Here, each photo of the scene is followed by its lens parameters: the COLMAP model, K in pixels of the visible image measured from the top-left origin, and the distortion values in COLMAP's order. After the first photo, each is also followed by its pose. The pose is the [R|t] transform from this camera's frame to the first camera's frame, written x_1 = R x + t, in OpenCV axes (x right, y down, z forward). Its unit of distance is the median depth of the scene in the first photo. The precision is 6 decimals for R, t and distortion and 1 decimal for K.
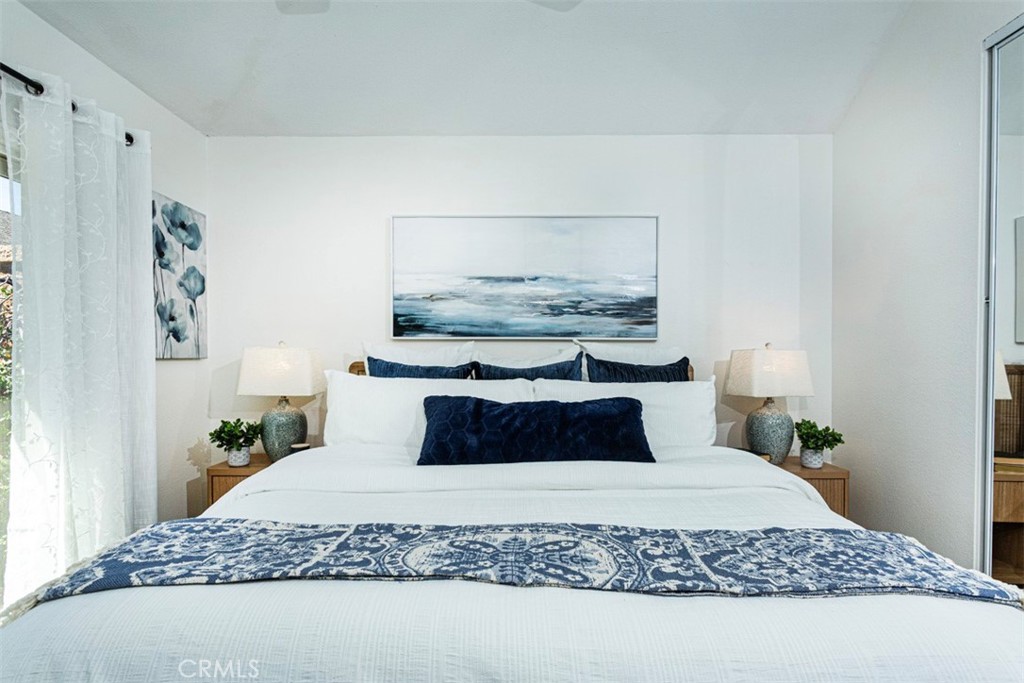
lens RADIAL K [[488.8, 0, 523.2], [0, 488.8, 369.5], [0, 0, 1]] dist [-0.002220, -0.000036]
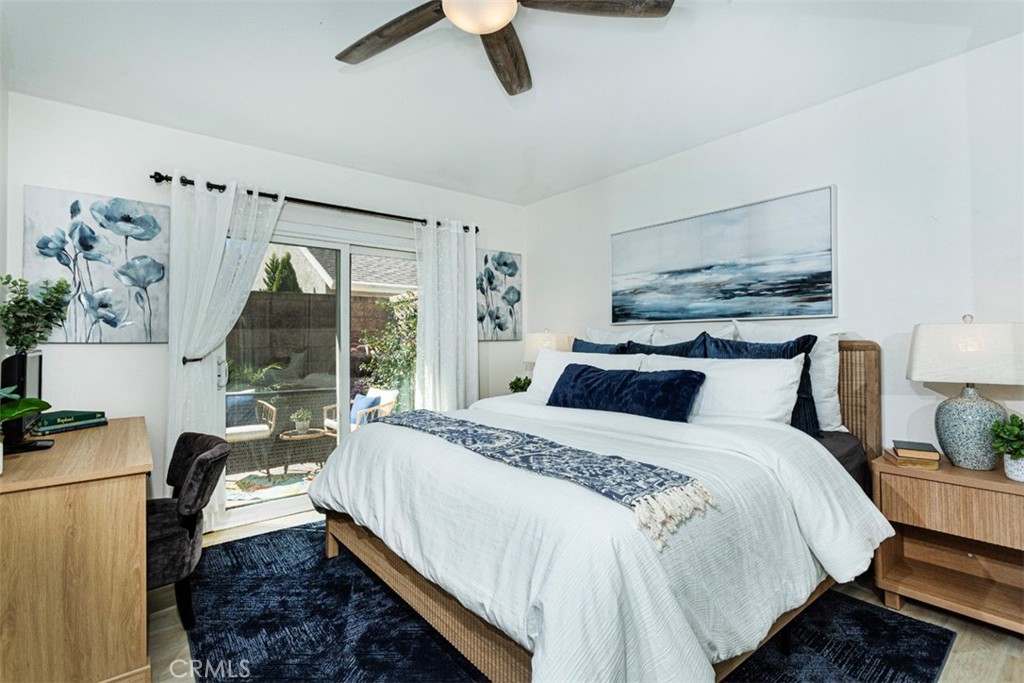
lens RADIAL K [[484.2, 0, 512.0], [0, 484.2, 341.5], [0, 0, 1]] dist [0.000860, 0.000181]
pose [[0.632468, -0.004972, -0.774570, 0.608814], [-0.006906, 0.999903, -0.012058, 0.002898], [0.774556, 0.012975, 0.632373, -0.067142]]
